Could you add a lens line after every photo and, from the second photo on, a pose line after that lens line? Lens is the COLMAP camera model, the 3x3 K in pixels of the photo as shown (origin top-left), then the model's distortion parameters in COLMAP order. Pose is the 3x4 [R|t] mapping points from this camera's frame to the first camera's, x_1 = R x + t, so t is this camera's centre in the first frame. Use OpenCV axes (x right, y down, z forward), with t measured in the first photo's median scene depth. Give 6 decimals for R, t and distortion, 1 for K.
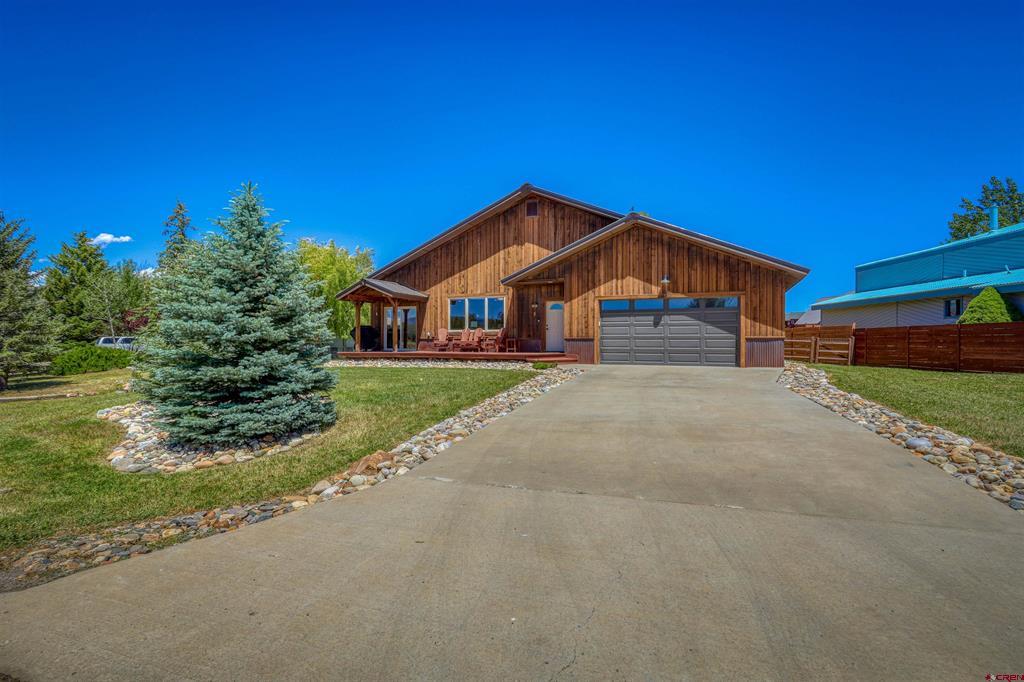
lens RADIAL K [[500.4, 0, 509.0], [0, 500.4, 368.7], [0, 0, 1]] dist [0.000734, 0.000124]
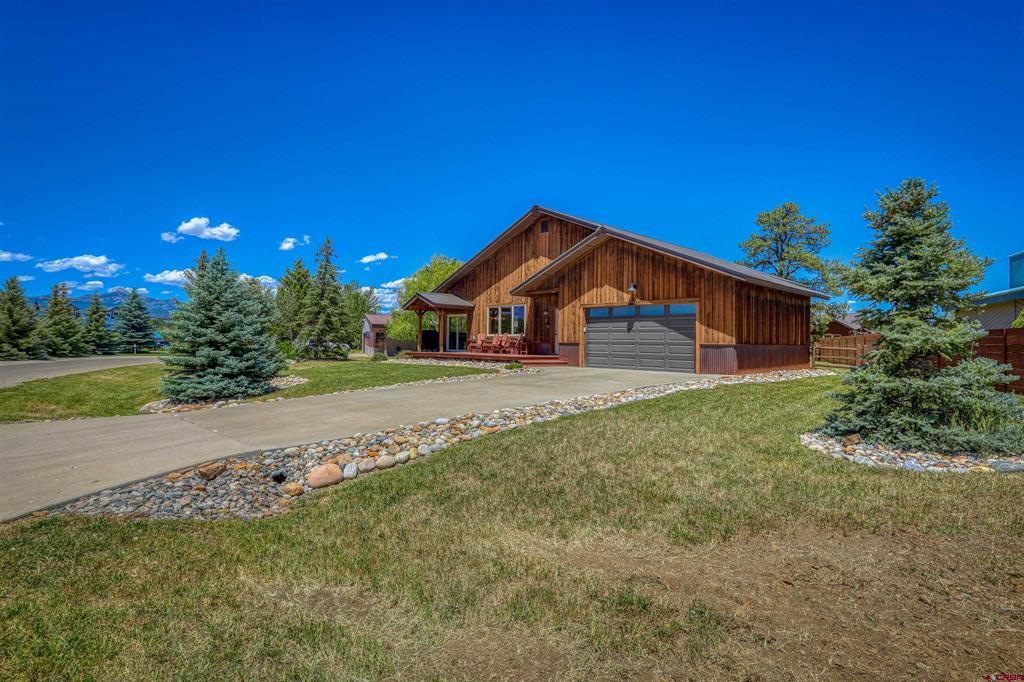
lens RADIAL K [[527.9, 0, 512.0], [0, 527.9, 341.0], [0, 0, 1]] dist [-0.000938, 0.000125]
pose [[0.913825, 0.010301, -0.405978, 0.494550], [-0.034633, 0.998013, -0.052635, -0.000383], [0.404630, 0.062160, 0.912366, -0.093079]]
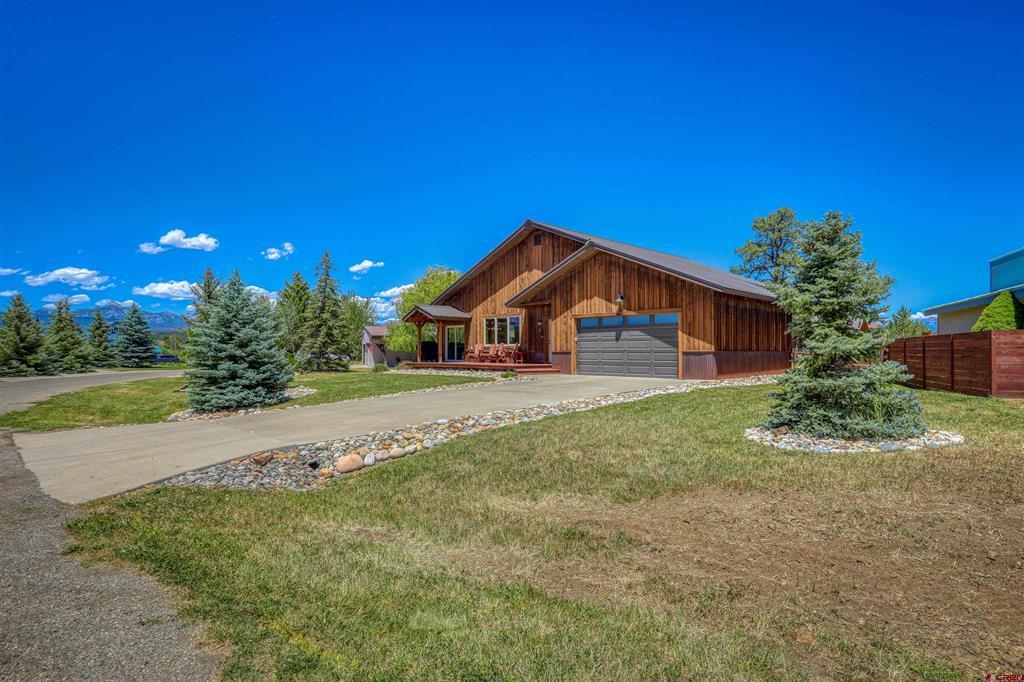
lens RADIAL K [[542.0, 0, 507.6], [0, 542.0, 362.0], [0, 0, 1]] dist [0.002614, 0.000008]
pose [[0.910204, 0.006282, -0.414112, 0.543452], [-0.020217, 0.999367, -0.029276, 0.001106], [0.413666, 0.035020, 0.909755, -0.173845]]
